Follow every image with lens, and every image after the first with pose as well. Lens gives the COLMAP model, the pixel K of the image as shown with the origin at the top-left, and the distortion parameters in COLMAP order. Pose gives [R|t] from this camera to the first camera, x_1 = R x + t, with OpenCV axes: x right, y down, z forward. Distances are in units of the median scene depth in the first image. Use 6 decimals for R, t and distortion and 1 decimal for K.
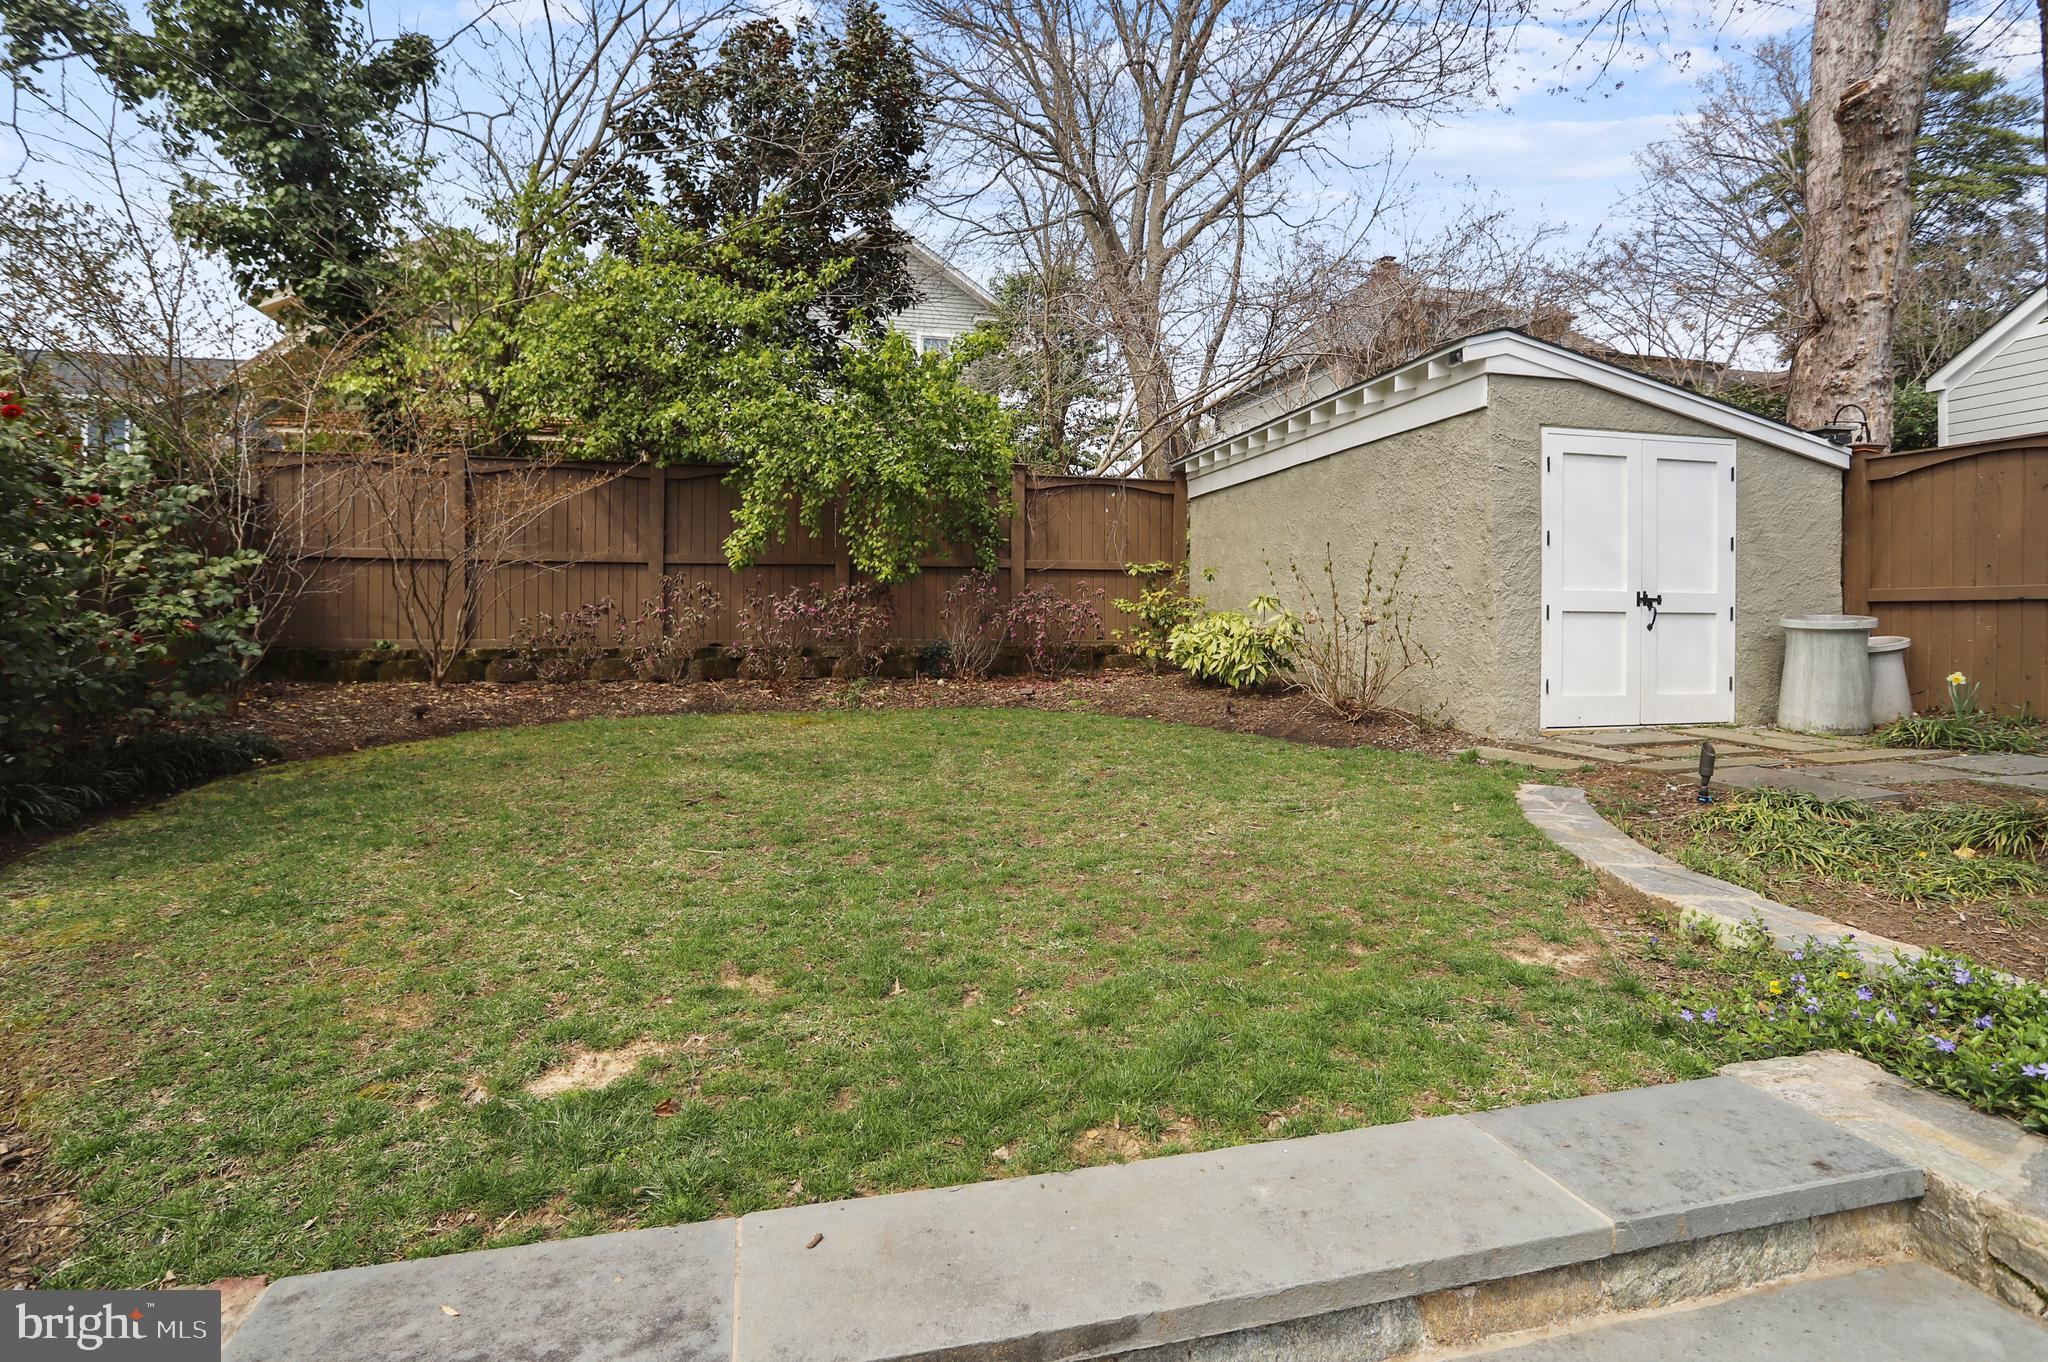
lens RADIAL K [[1044.1, 0, 1021.7], [0, 1044.1, 695.8], [0, 0, 1]] dist [-0.039636, 0.000141]
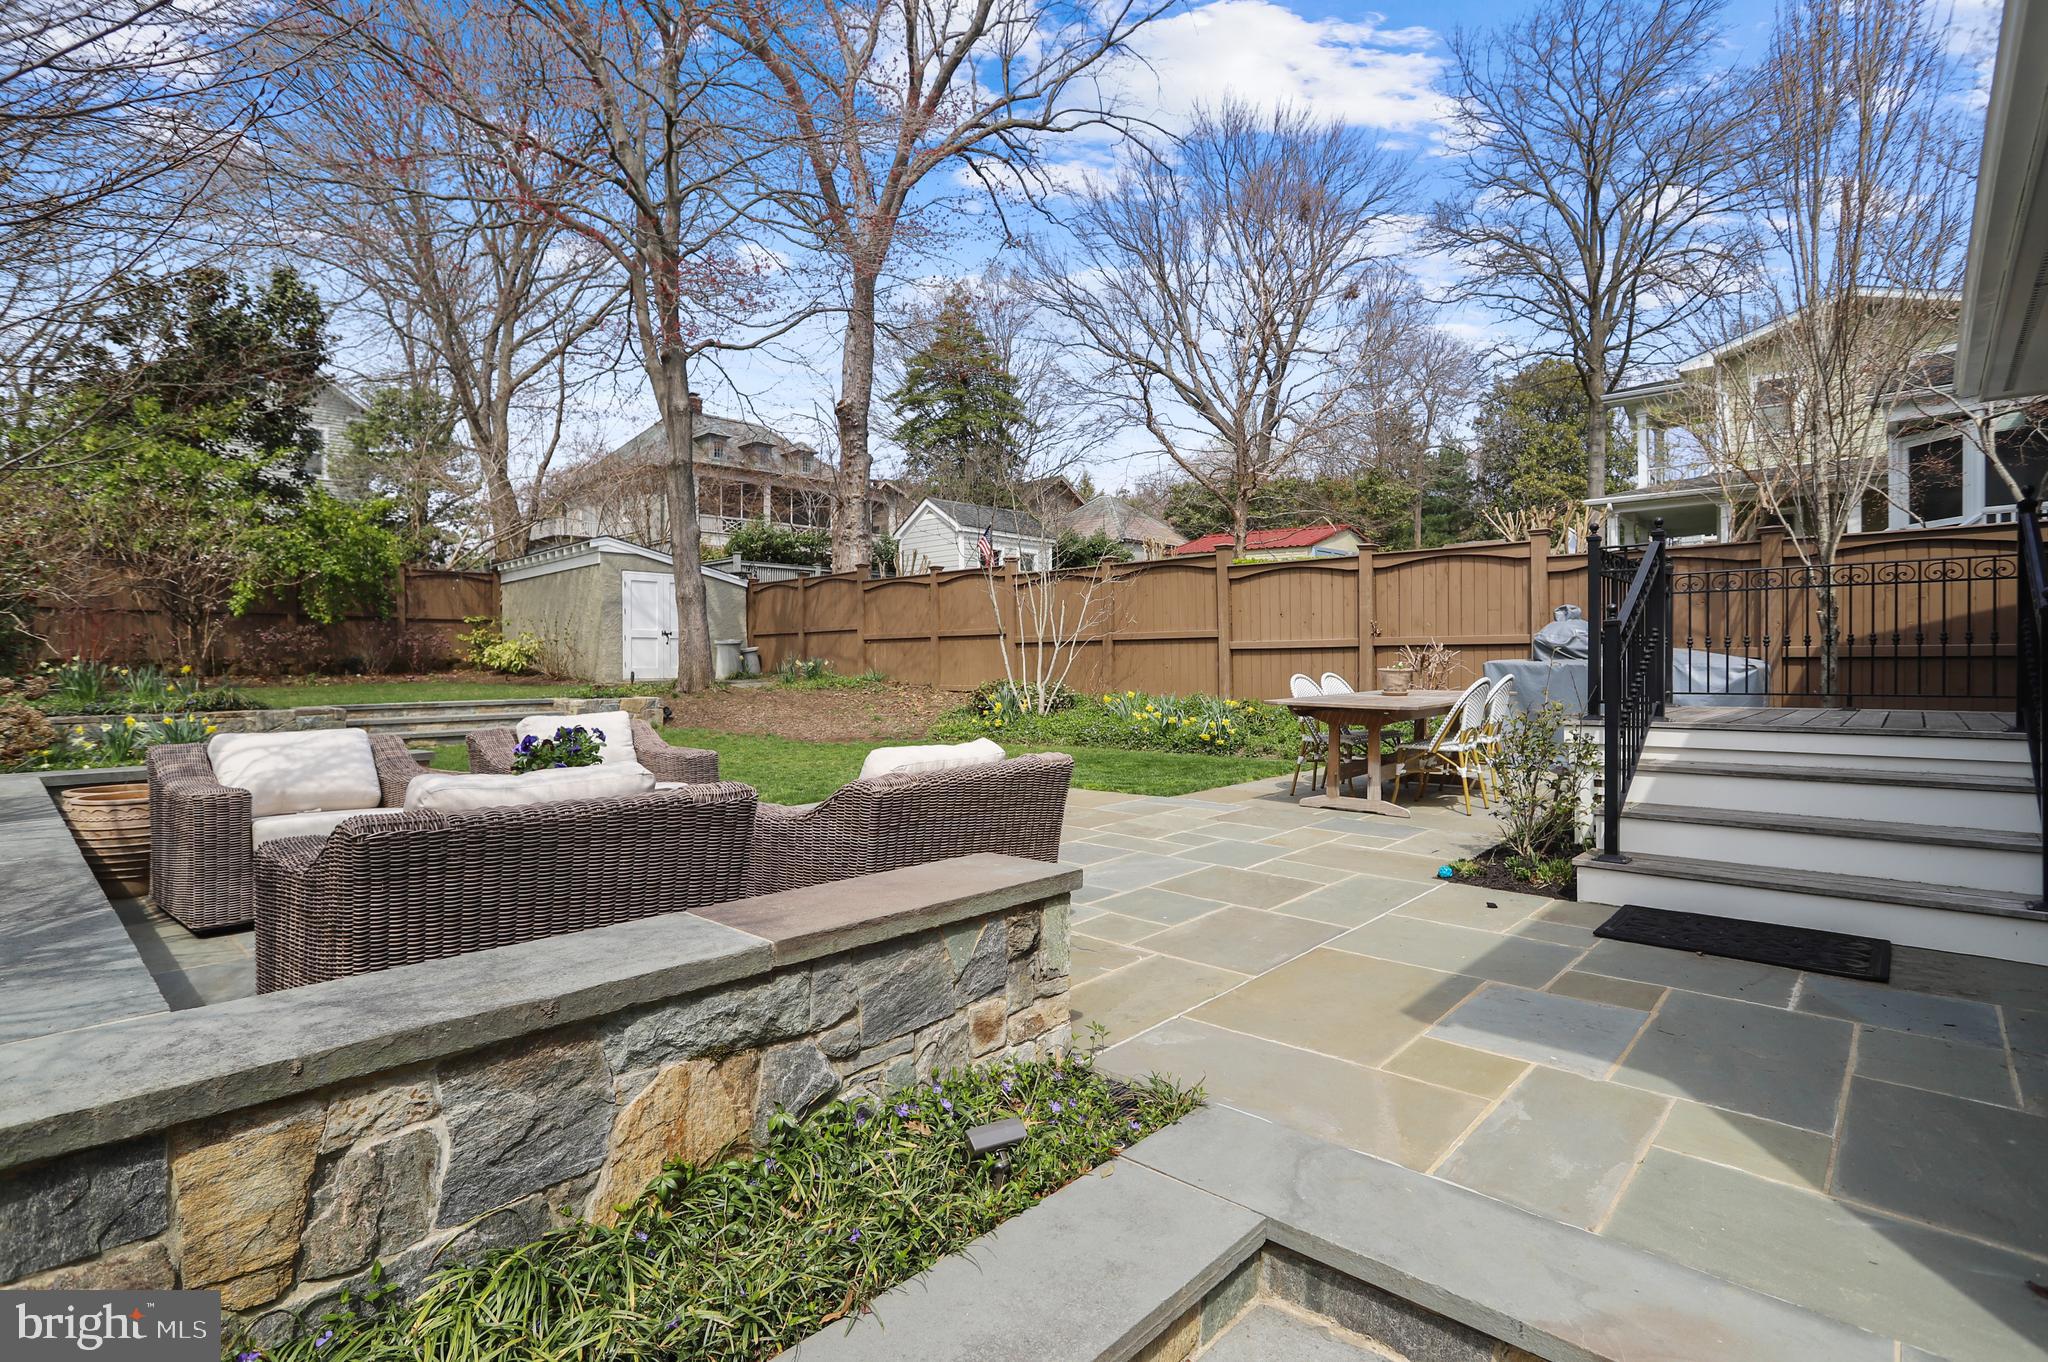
lens RADIAL K [[1044.1, 0, 1021.7], [0, 1044.1, 695.8], [0, 0, 1]] dist [-0.039636, 0.000141]
pose [[0.846508, -0.018923, 0.532039, -0.050132], [0.043976, 0.998438, -0.034457, 0.142412], [-0.530556, 0.052565, 0.846018, -1.255301]]
